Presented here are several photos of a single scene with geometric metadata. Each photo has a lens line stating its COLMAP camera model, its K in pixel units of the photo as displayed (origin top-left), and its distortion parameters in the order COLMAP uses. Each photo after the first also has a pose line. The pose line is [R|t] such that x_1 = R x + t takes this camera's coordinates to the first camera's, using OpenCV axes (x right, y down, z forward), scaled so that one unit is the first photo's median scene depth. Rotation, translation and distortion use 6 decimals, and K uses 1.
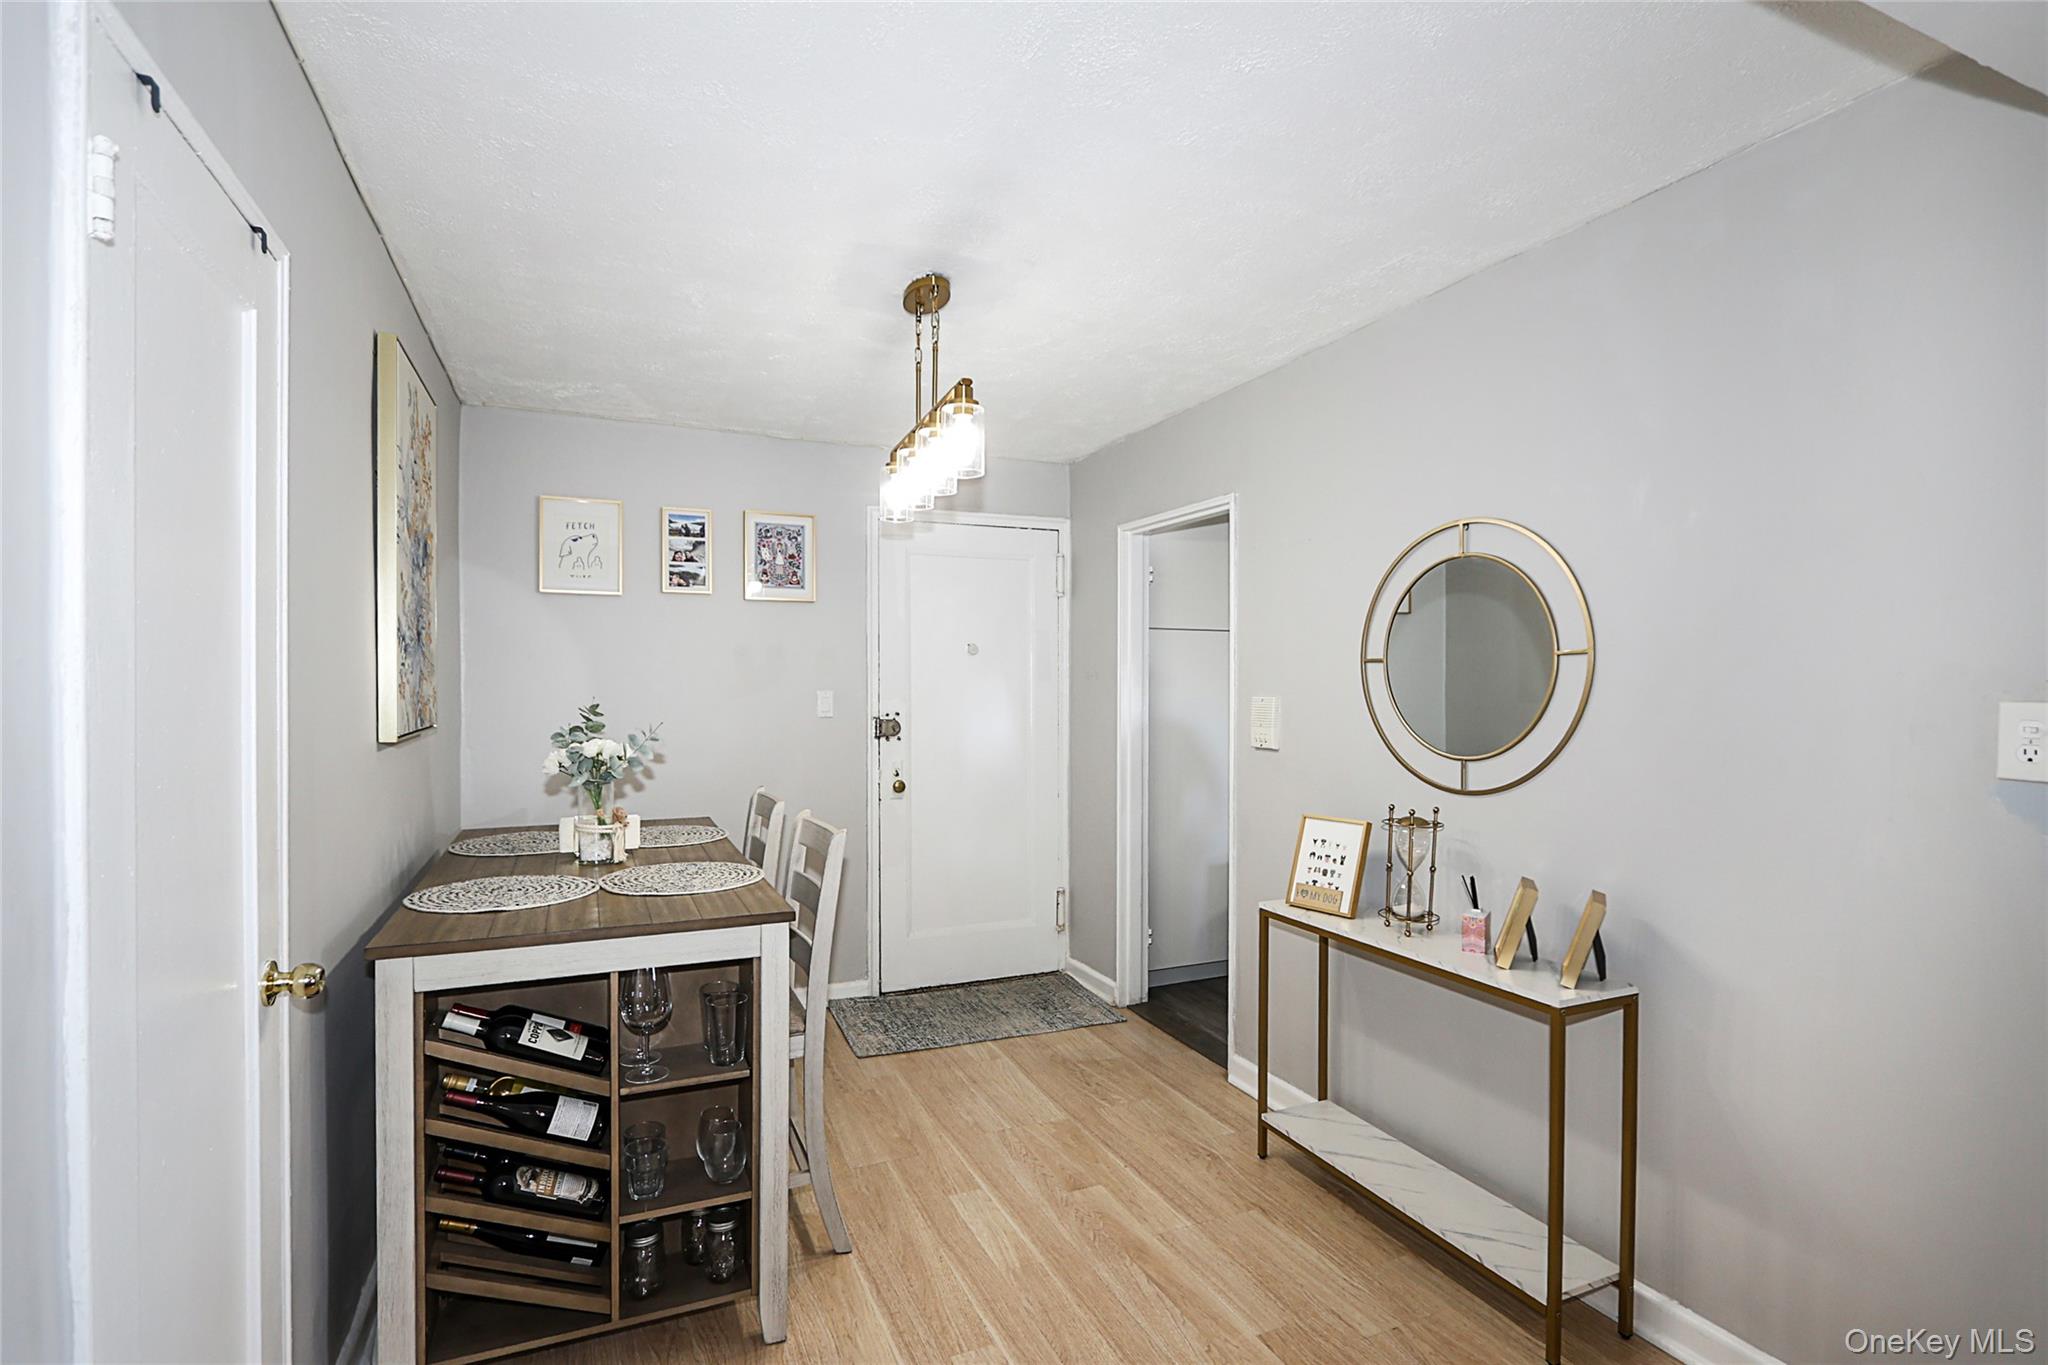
lens RADIAL K [[967.7, 0, 1017.2], [0, 967.7, 694.8], [0, 0, 1]] dist [-0.001837, -0.000135]
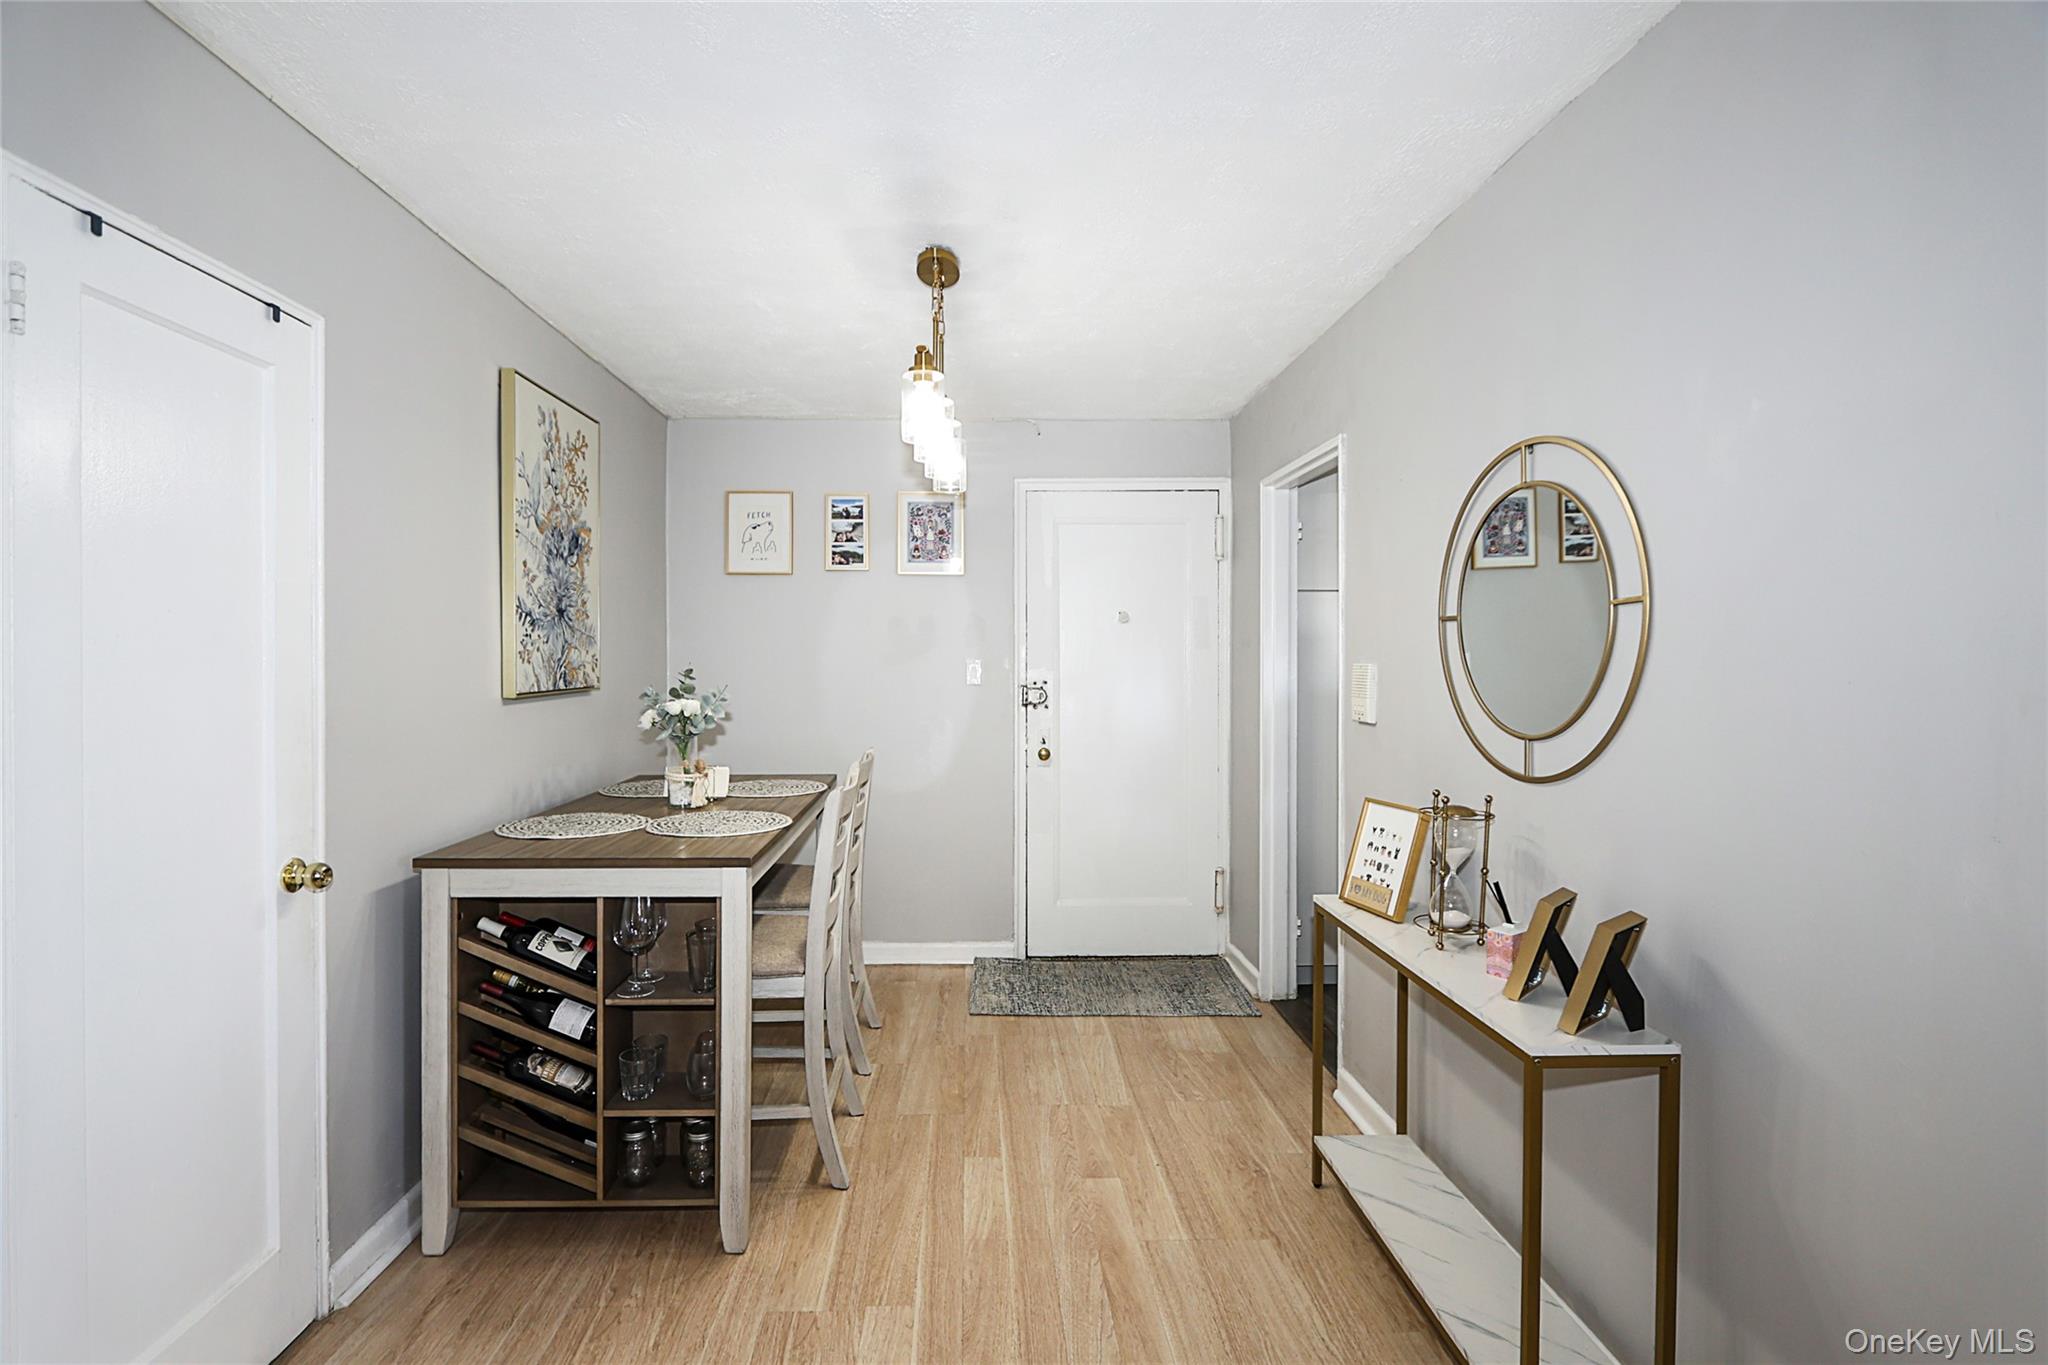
lens RADIAL K [[955.2, 0, 987.7], [0, 955.2, 664.4], [0, 0, 1]] dist [-0.001182, 0.000441]
pose [[0.924851, -0.000296, -0.380329, 0.318018], [-0.001363, 0.999991, -0.004091, 0.008418], [0.380327, 0.004302, 0.924842, 0.084036]]
